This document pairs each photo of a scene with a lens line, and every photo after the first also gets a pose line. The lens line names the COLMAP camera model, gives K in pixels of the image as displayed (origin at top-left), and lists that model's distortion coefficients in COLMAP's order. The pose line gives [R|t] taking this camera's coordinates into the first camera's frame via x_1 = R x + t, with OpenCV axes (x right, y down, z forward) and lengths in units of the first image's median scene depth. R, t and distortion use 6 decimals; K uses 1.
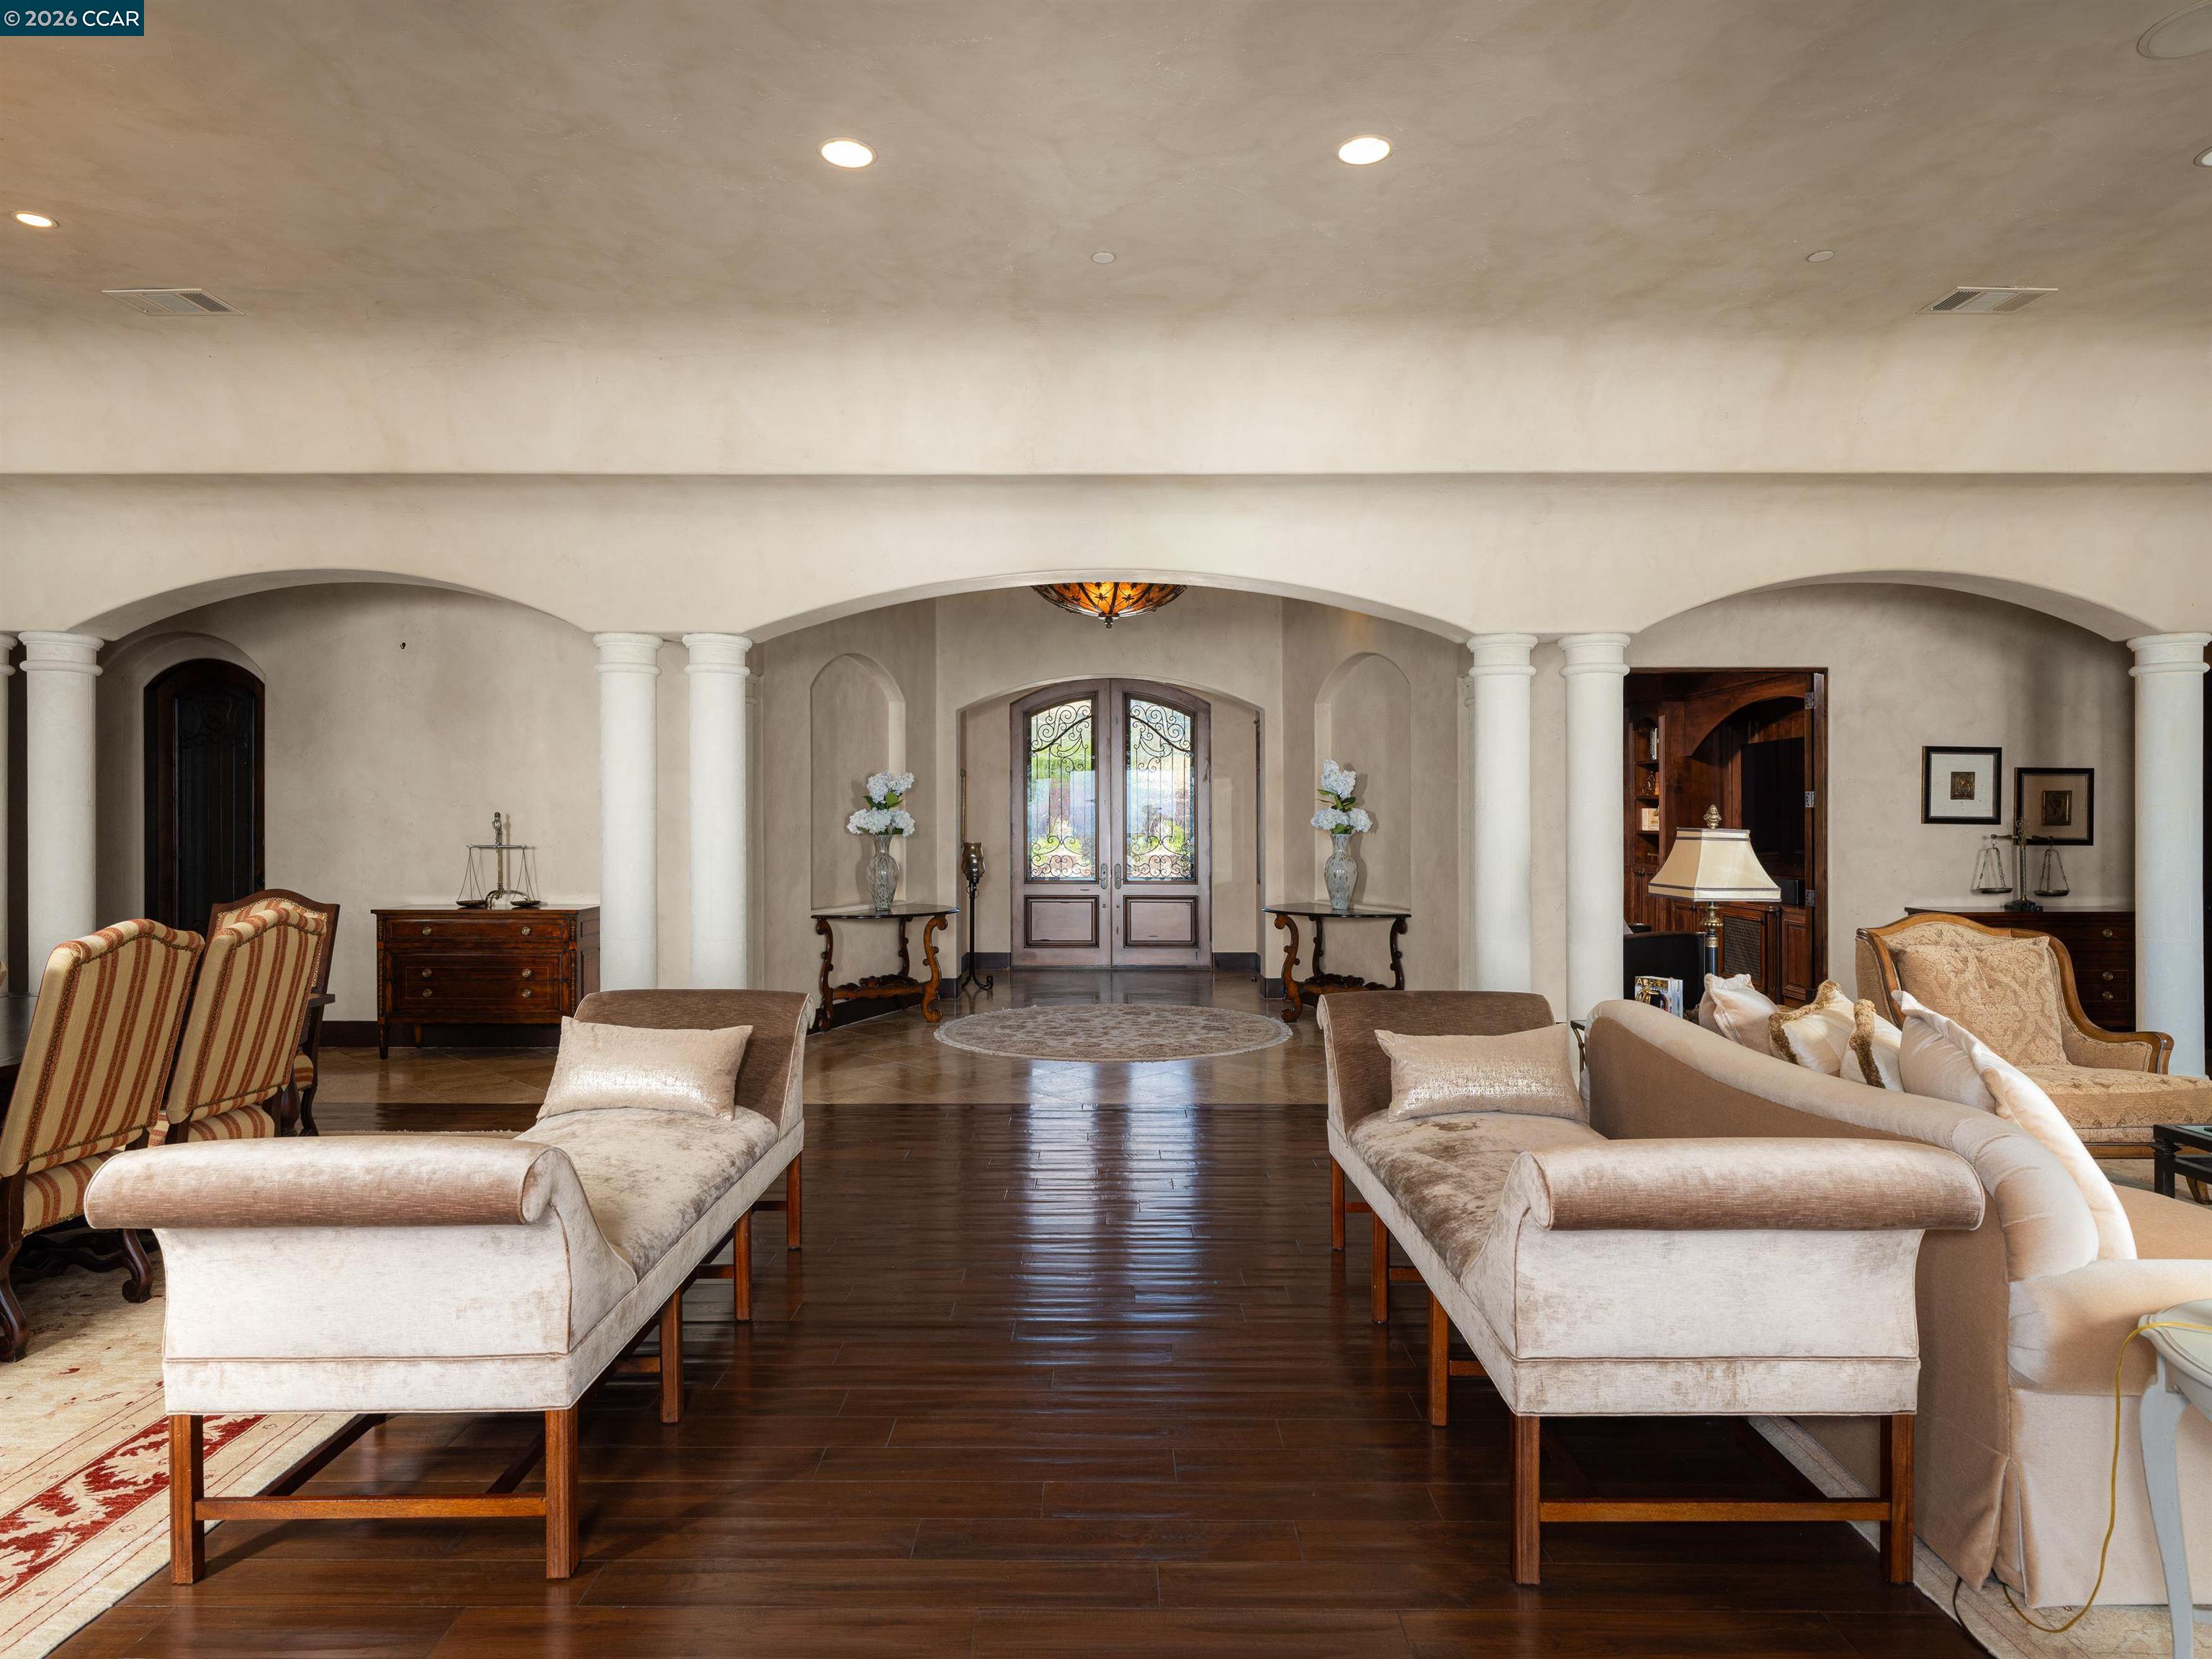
lens RADIAL K [[1280.1, 0, 1101.5], [0, 1280.1, 841.0], [0, 0, 1]] dist [-0.001575, -0.001084]
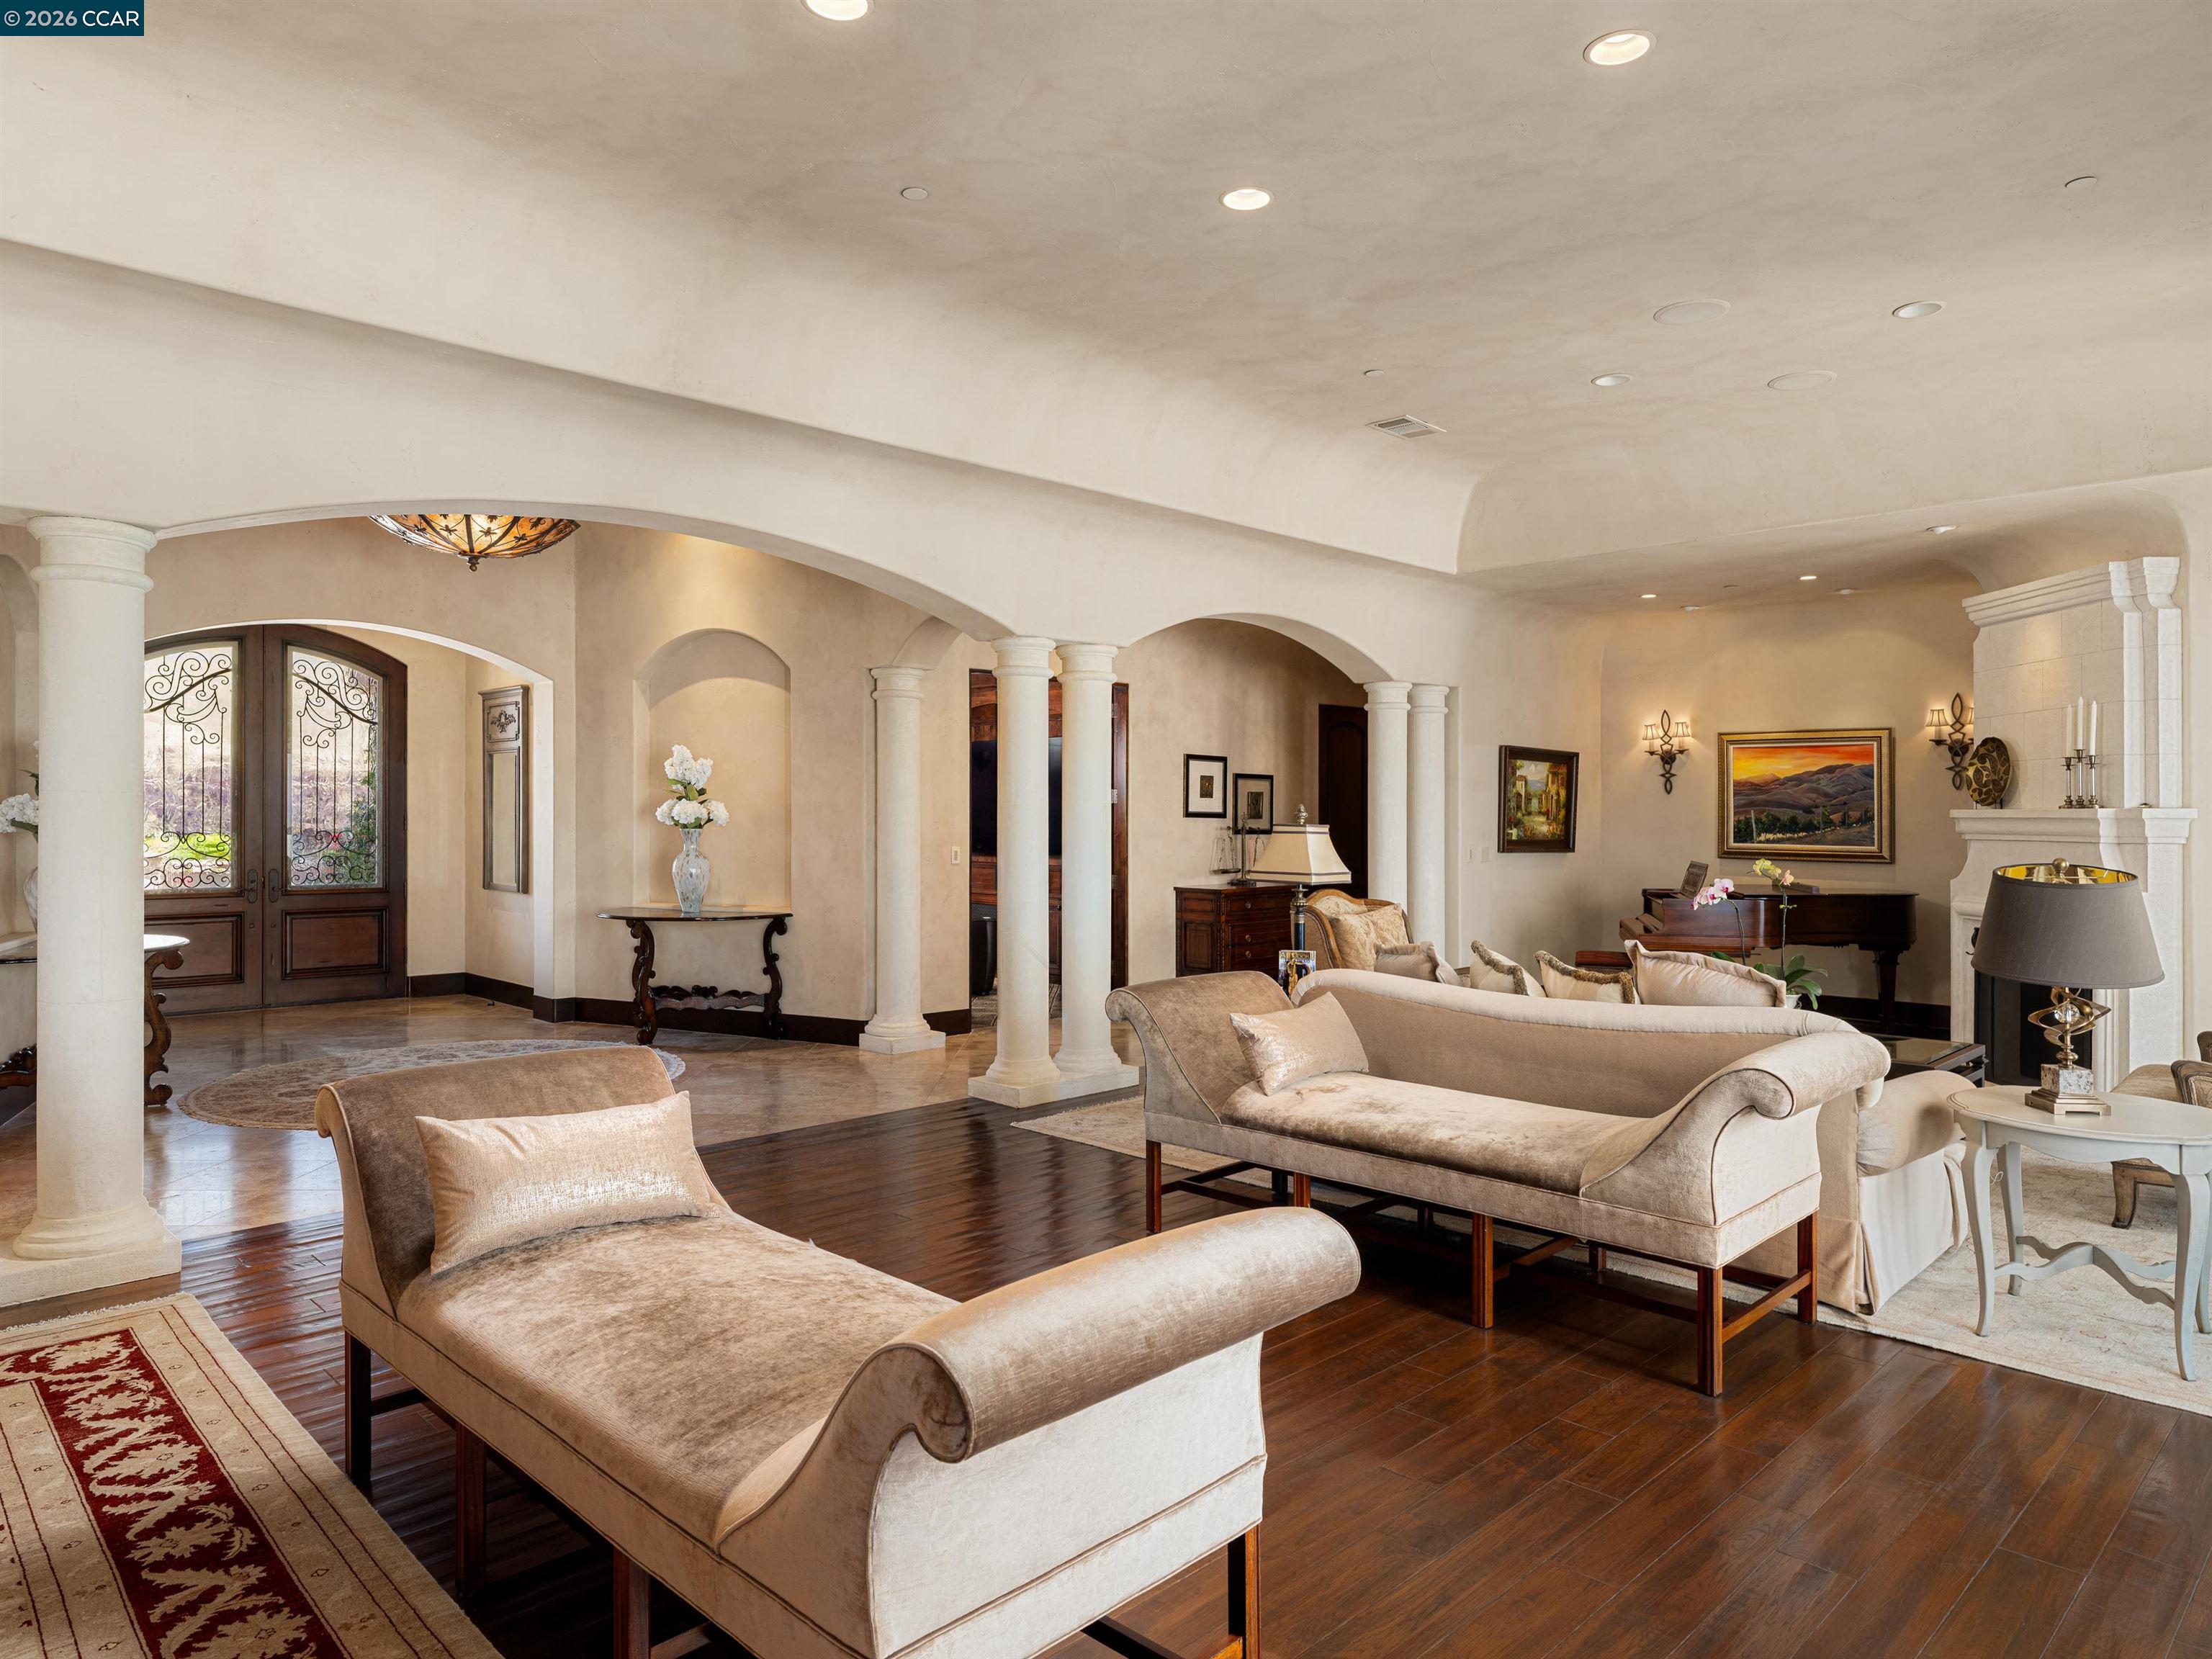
lens RADIAL K [[1382.5, 0, 1108.4], [0, 1382.5, 816.4], [0, 0, 1]] dist [0.007966, 0.000764]
pose [[0.707145, 0.001299, 0.707068, -0.336375], [0.006486, 0.999944, -0.008324, -0.004131], [-0.707039, 0.010473, 0.707097, 0.123943]]
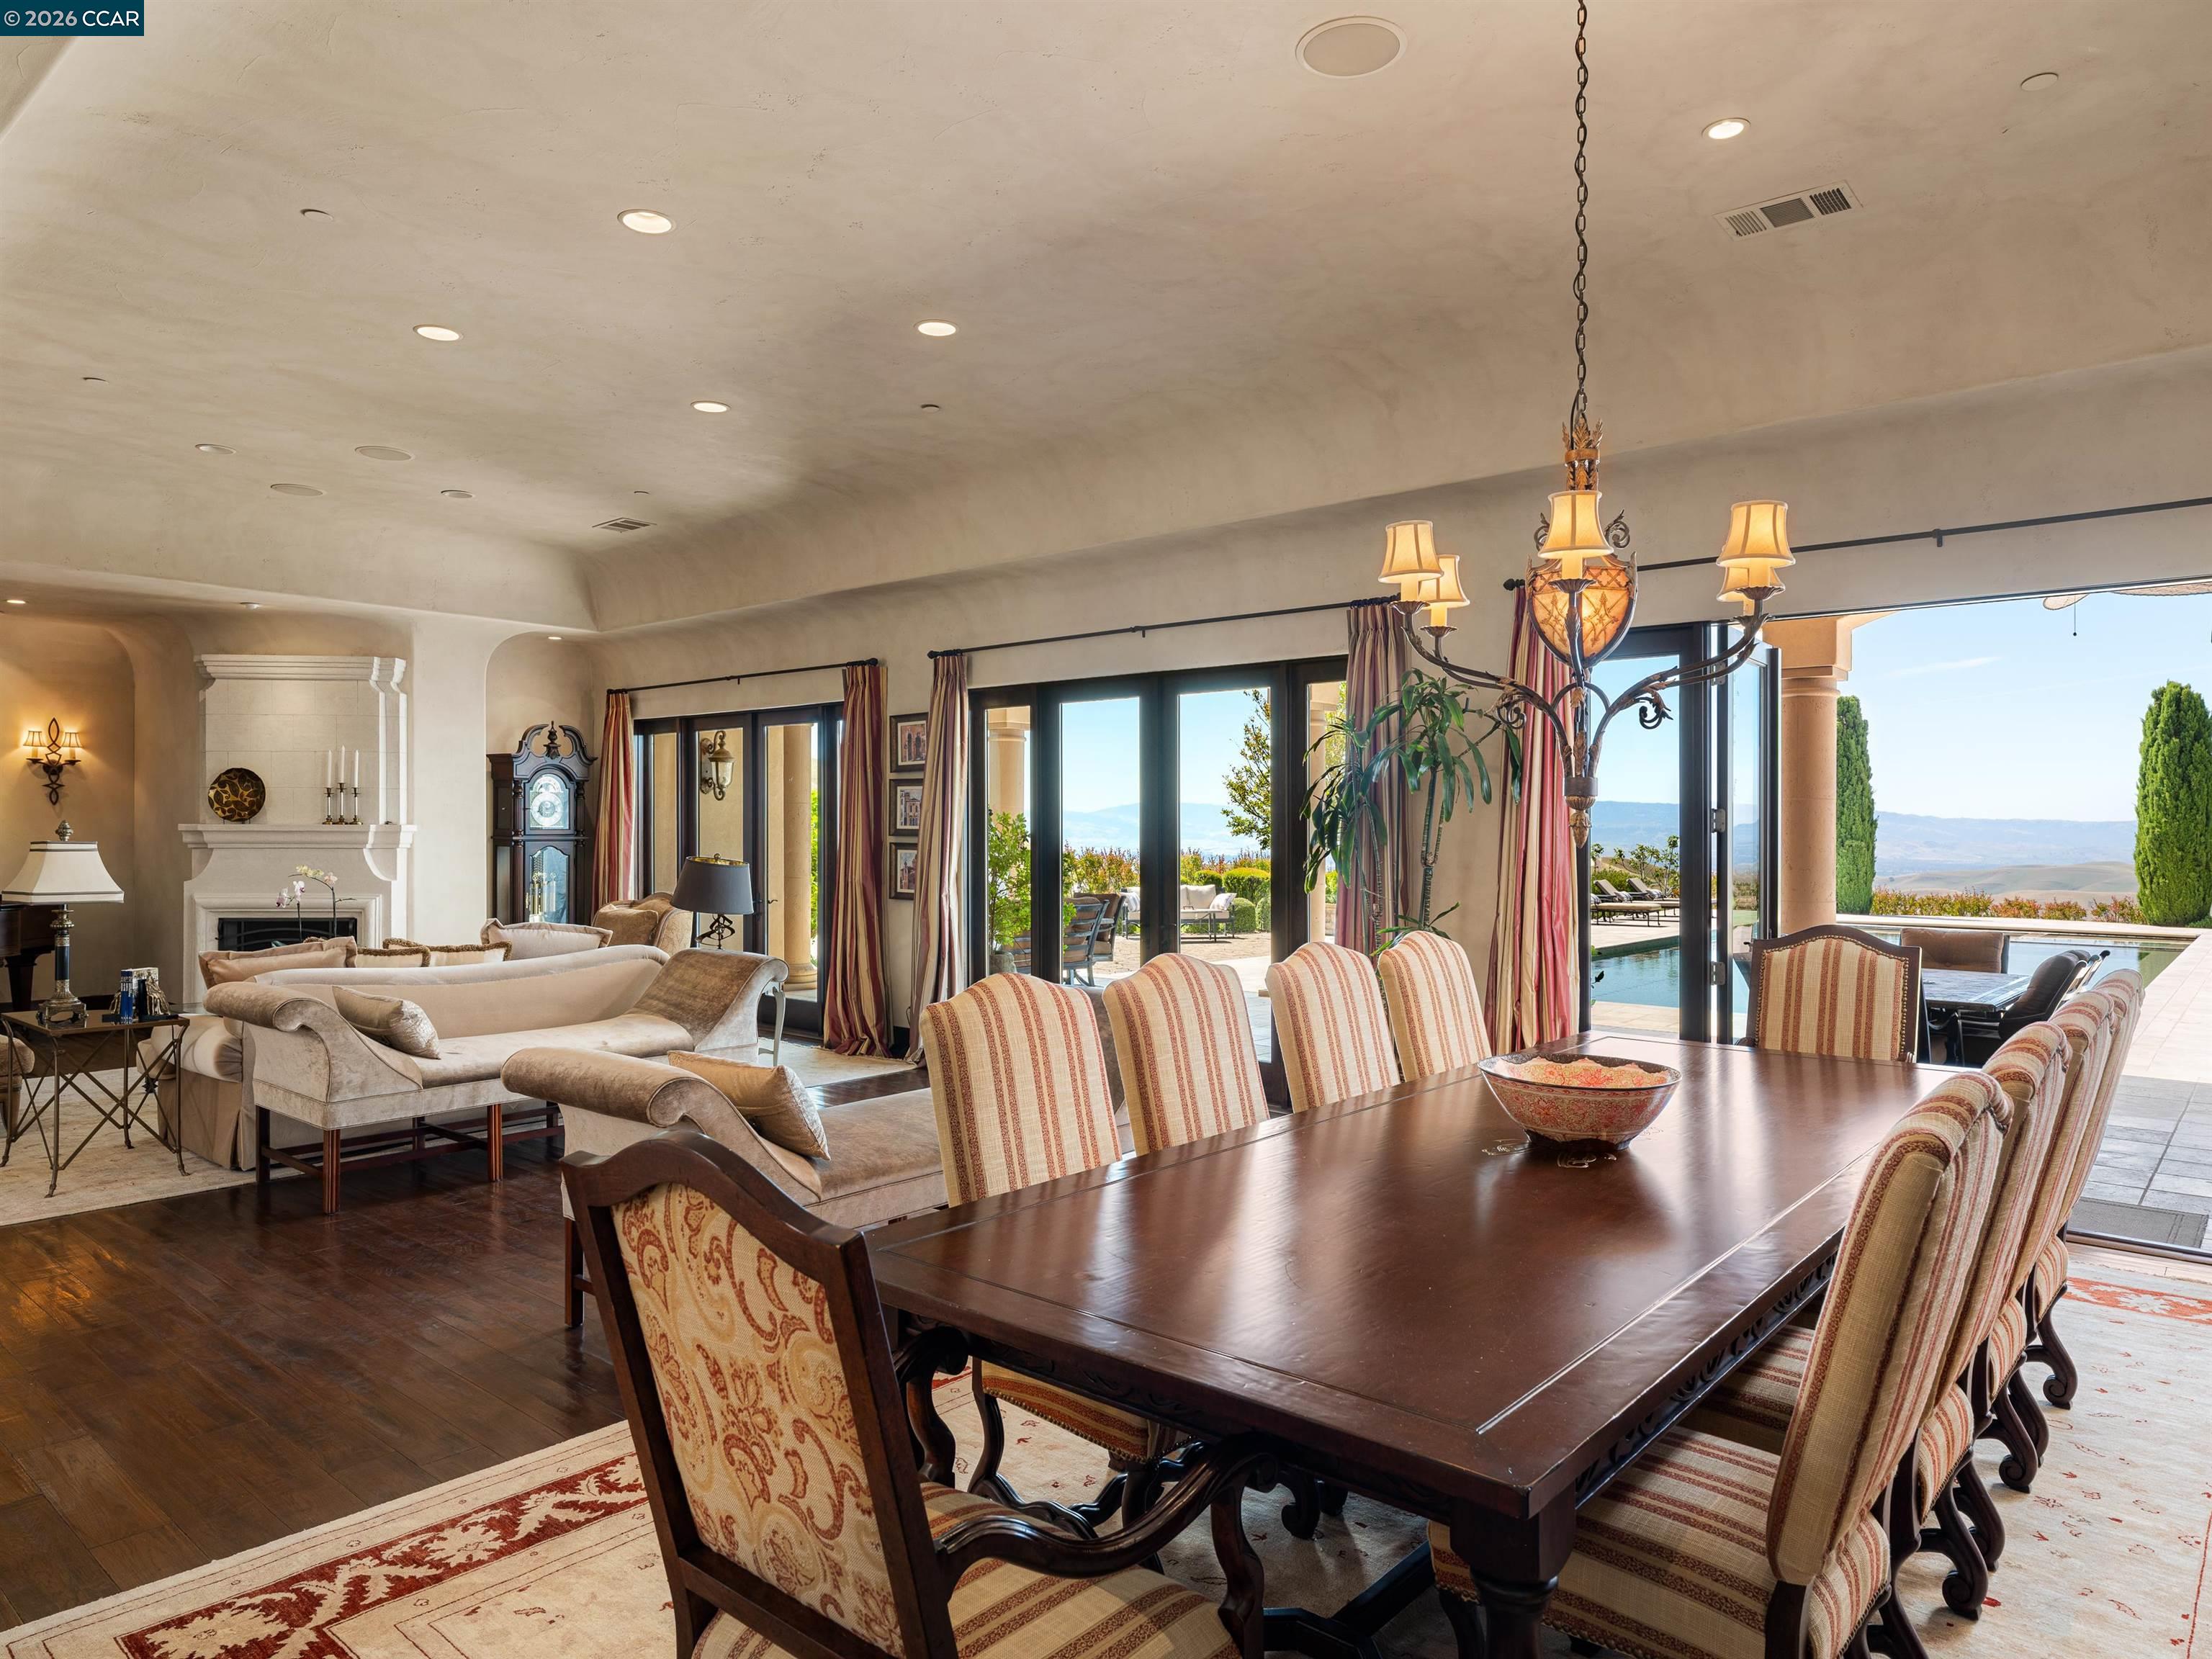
lens RADIAL K [[1382.5, 0, 1108.4], [0, 1382.5, 816.4], [0, 0, 1]] dist [0.007966, 0.000764]
pose [[-0.761373, 0.003524, 0.648305, -0.603802], [0.004792, 0.999989, 0.000191, -0.016171], [-0.648297, 0.003252, -0.761381, 0.790166]]
